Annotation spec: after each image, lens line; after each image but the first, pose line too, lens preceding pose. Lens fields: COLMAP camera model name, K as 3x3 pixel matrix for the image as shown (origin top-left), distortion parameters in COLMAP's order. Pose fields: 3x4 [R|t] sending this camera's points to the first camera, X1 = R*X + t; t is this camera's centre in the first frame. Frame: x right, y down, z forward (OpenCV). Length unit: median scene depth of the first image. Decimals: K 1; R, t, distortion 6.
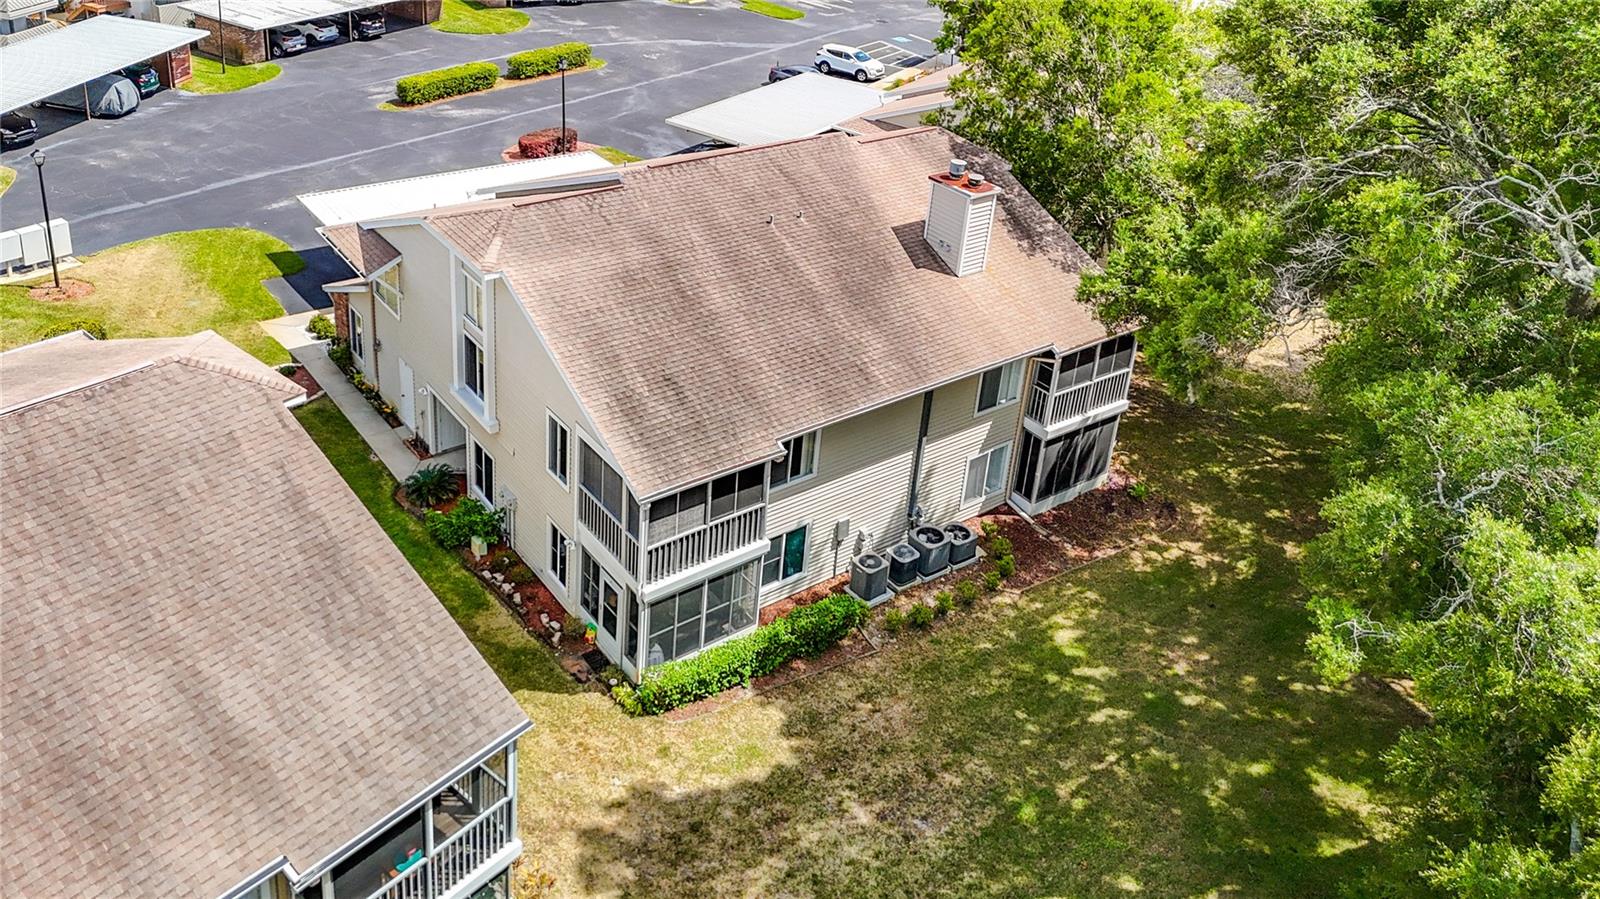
lens RADIAL K [[1200.5, 0, 758.1], [0, 1200.5, 446.9], [0, 0, 1]] dist [0.000727, -0.002275]
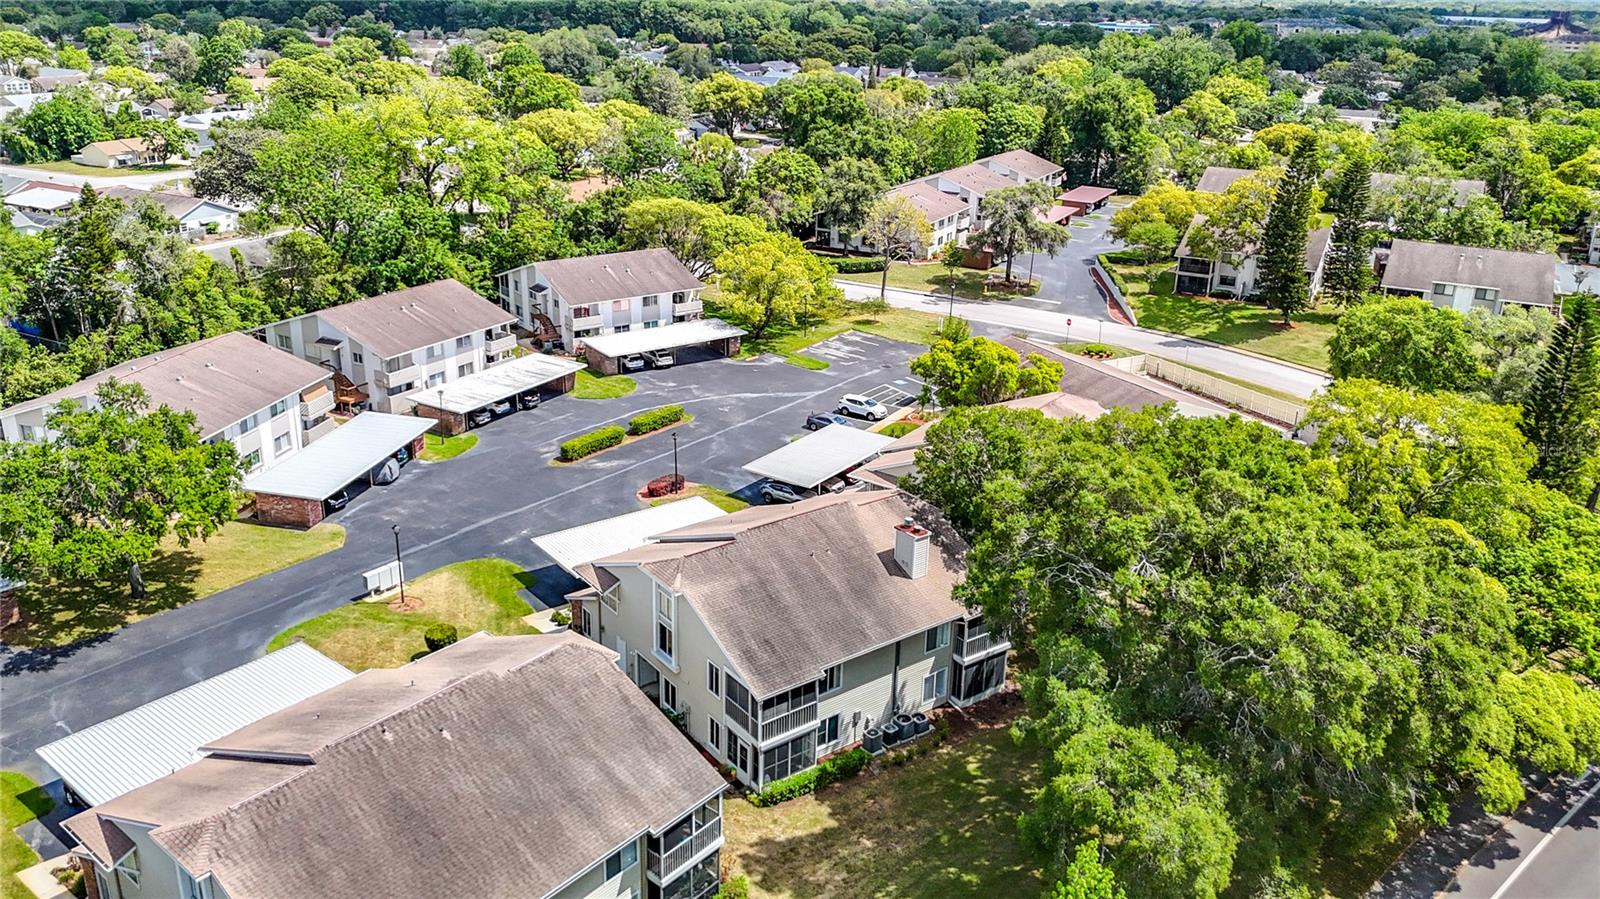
lens RADIAL K [[1237.8, 0, 774.1], [0, 1237.8, 419.7], [0, 0, 1]] dist [0.110717, -0.004438]
pose [[0.998756, -0.046102, -0.019014, -0.004037], [0.040755, 0.974289, -0.221586, 0.041966], [0.028740, 0.220535, 0.974955, -1.063848]]
